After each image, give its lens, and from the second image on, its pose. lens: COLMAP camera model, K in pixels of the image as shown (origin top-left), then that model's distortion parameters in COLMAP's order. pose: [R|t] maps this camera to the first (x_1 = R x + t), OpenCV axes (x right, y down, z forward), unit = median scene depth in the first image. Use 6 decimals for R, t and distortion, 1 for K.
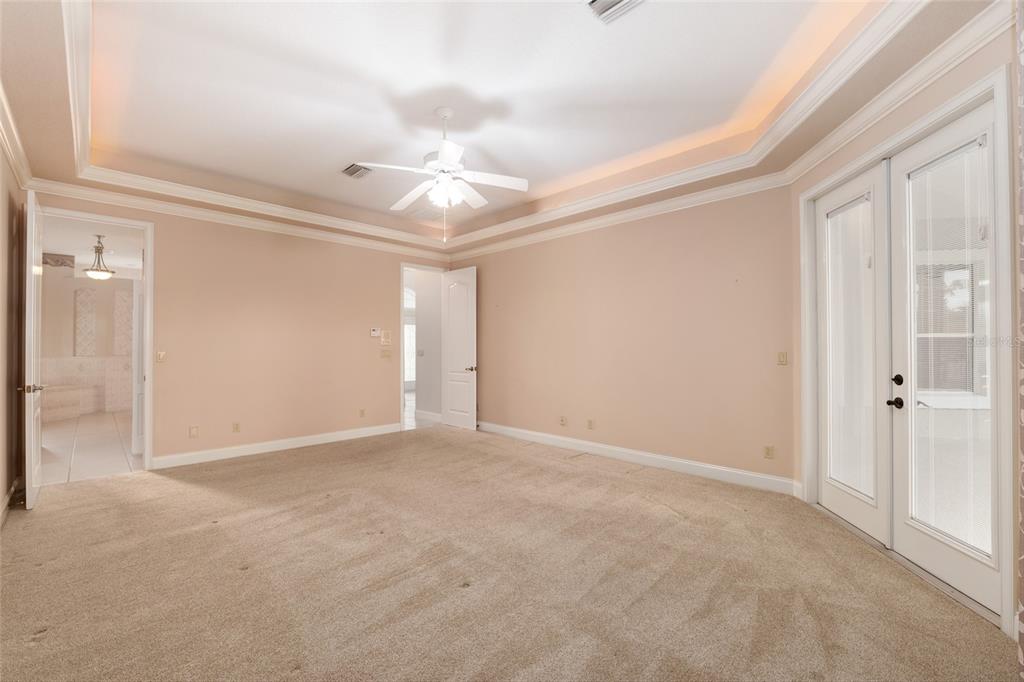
lens RADIAL K [[433.8, 0, 512.0], [0, 433.8, 341.0], [0, 0, 1]] dist [-0.005823, -0.000286]
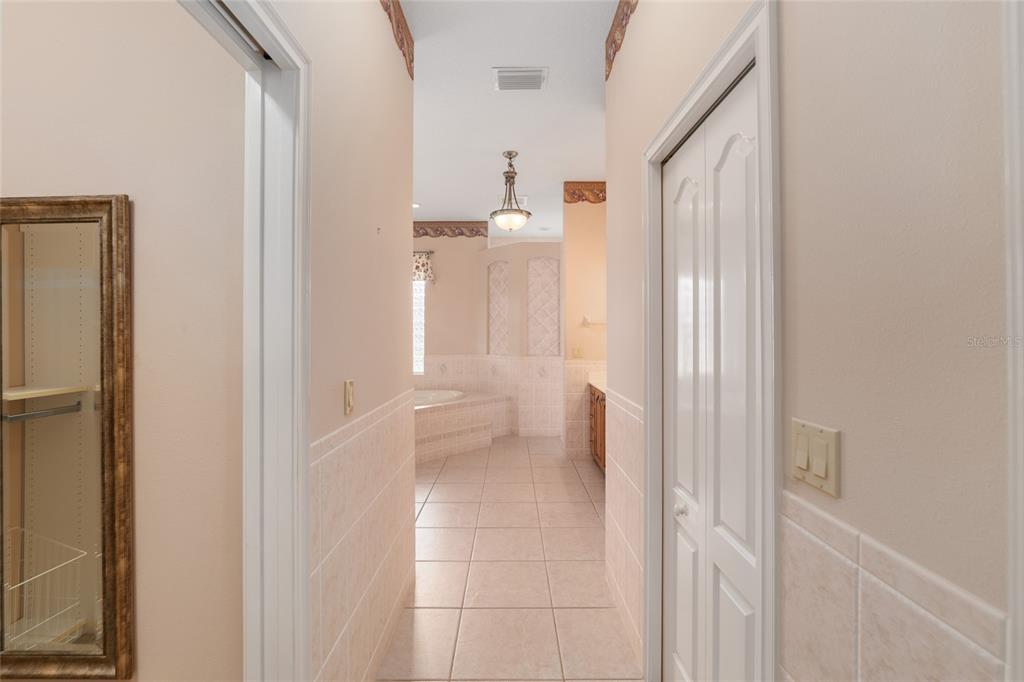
lens RADIAL K [[433.8, 0, 512.0], [0, 433.8, 341.0], [0, 0, 1]] dist [-0.005823, -0.000286]
pose [[0.717451, 0.000970, -0.696609, -0.463171], [0.003287, 0.999983, 0.004777, 0.008866], [0.696601, -0.005717, 0.717436, 0.490920]]
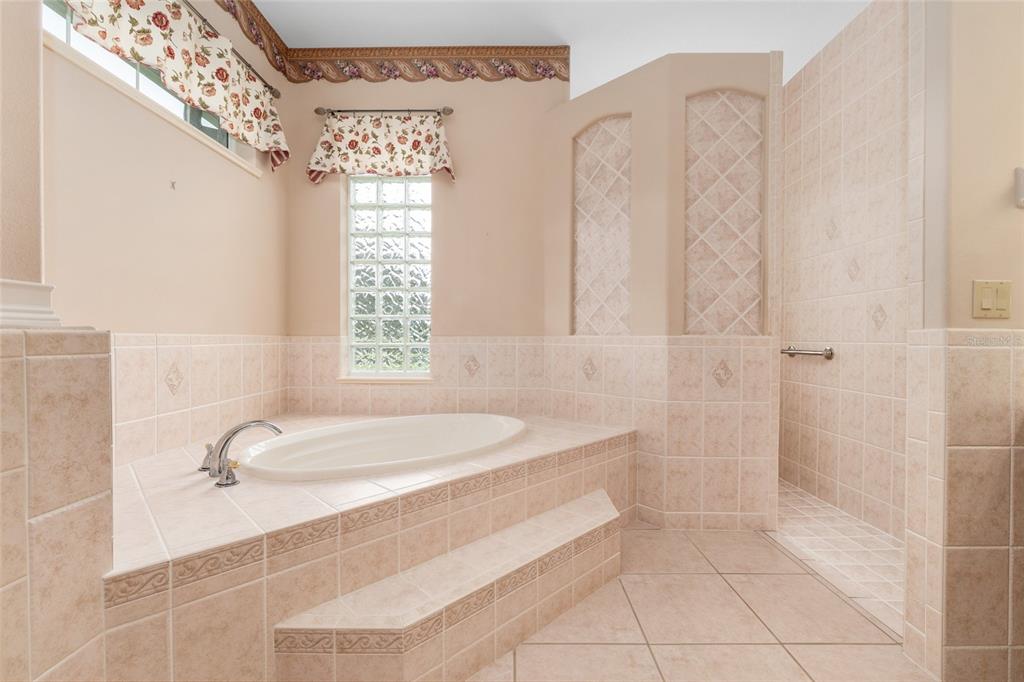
lens RADIAL K [[454.8, 0, 514.0], [0, 454.8, 349.2], [0, 0, 1]] dist [-0.002077, -0.000339]
pose [[0.709877, 0.010420, -0.704248, -0.798878], [0.000228, 0.999887, 0.015024, 0.041592], [0.704325, -0.010826, 0.709795, 0.716802]]
